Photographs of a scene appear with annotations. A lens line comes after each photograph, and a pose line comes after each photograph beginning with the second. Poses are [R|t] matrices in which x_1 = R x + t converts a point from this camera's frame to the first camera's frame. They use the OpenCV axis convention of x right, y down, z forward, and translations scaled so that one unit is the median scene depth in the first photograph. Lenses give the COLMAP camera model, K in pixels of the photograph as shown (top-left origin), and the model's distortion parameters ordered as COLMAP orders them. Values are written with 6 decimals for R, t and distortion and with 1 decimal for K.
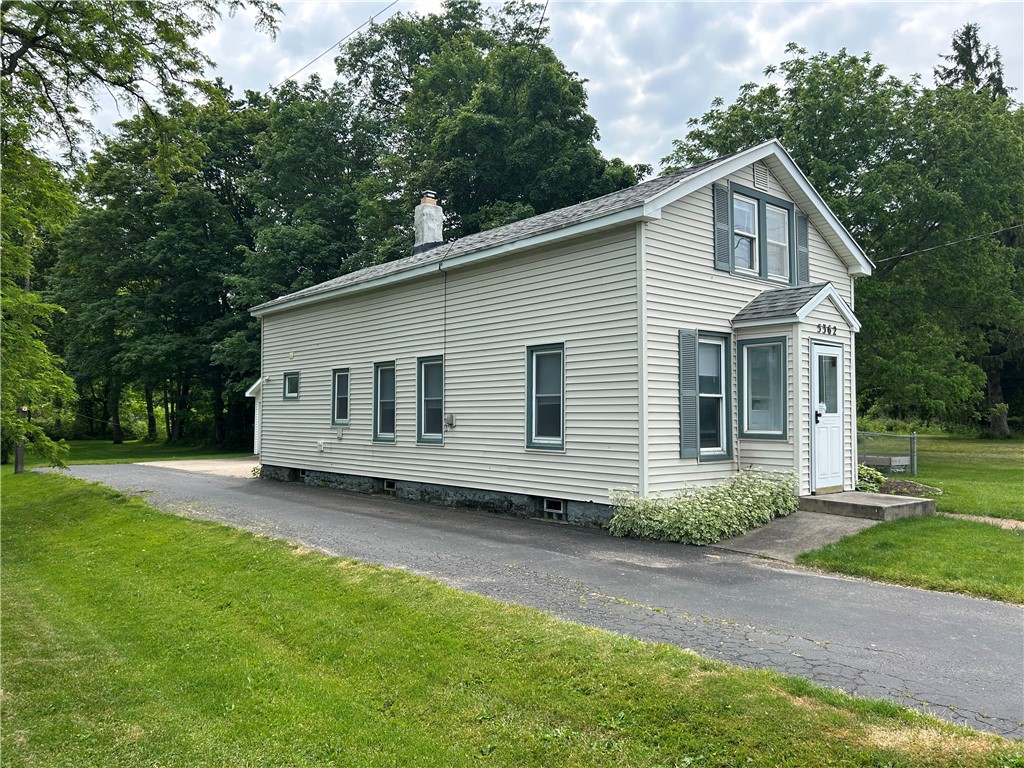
lens RADIAL K [[774.3, 0, 508.2], [0, 774.3, 379.7], [0, 0, 1]] dist [0.045008, -0.033239]
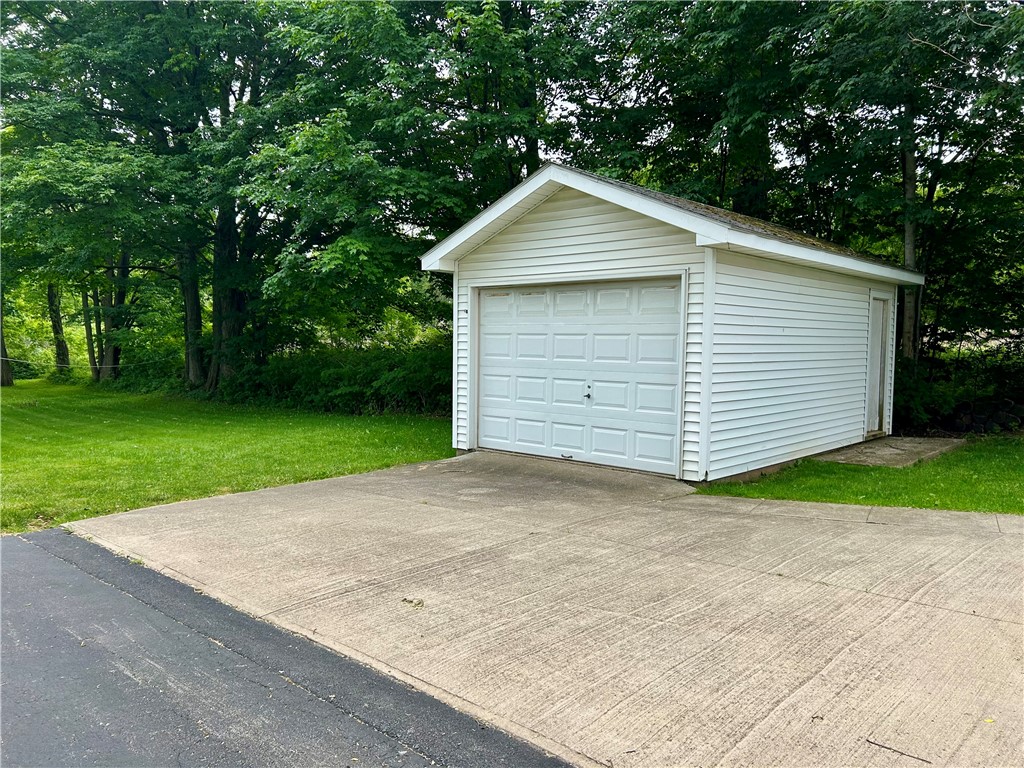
lens RADIAL K [[774.3, 0, 515.7], [0, 774.3, 383.0], [0, 0, 1]] dist [0.045008, -0.033239]
pose [[0.993598, 0.002087, 0.112954, -0.180249], [-0.012438, 0.995772, 0.091012, 0.020678], [-0.112286, -0.091835, 0.989423, 0.365123]]
